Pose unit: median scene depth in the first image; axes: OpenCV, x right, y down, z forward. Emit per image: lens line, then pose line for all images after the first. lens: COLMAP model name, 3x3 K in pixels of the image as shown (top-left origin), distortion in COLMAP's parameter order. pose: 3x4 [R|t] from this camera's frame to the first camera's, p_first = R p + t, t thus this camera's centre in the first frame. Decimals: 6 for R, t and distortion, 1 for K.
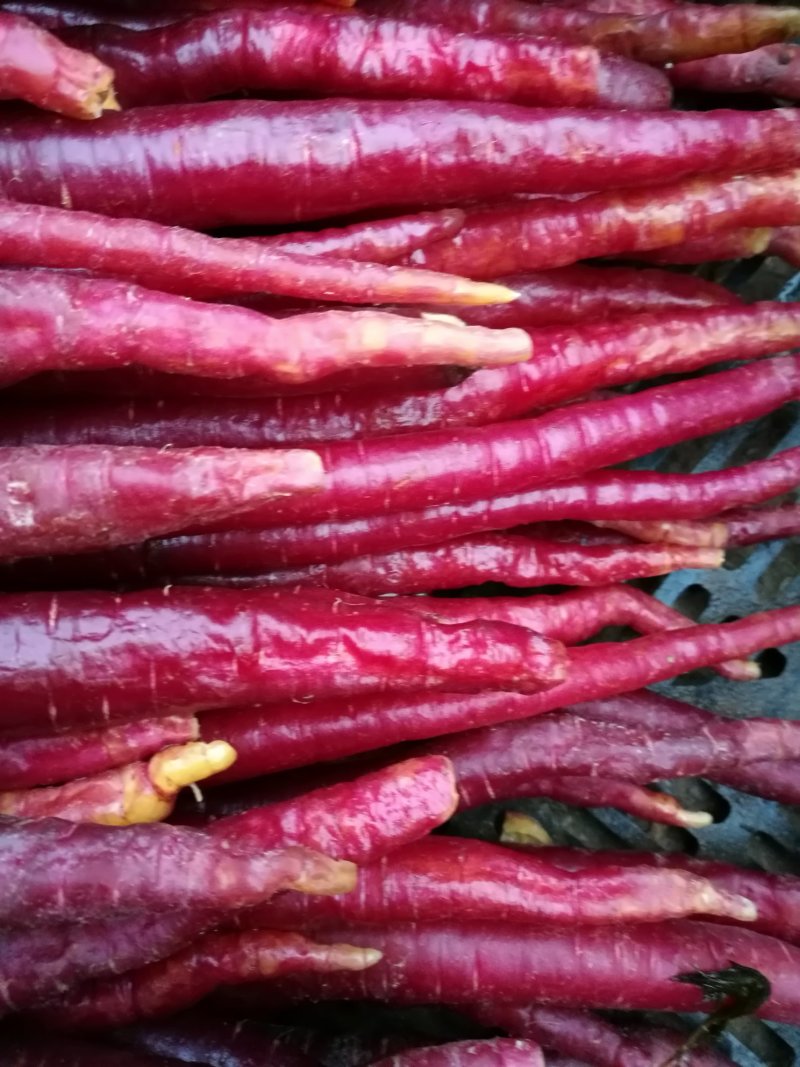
lens RADIAL K [[848.9, 0, 402.1], [0, 848.9, 529.9], [0, 0, 1]] dist [-0.040604, 0.055460]
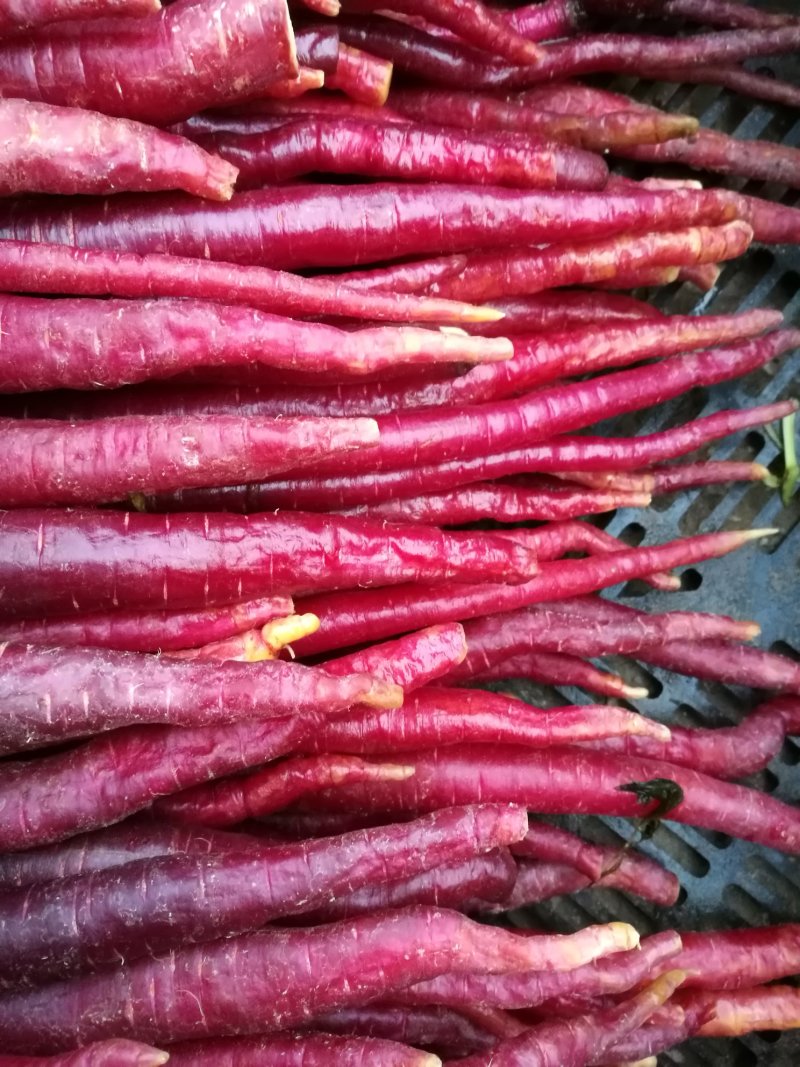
lens RADIAL K [[848.9, 0, 401.6], [0, 848.9, 538.0], [0, 0, 1]] dist [-0.040604, 0.055460]
pose [[0.999540, -0.012194, 0.027759, -0.086318], [0.011976, 0.999896, 0.008003, 0.097955], [-0.027854, -0.007667, 0.999583, -0.467272]]
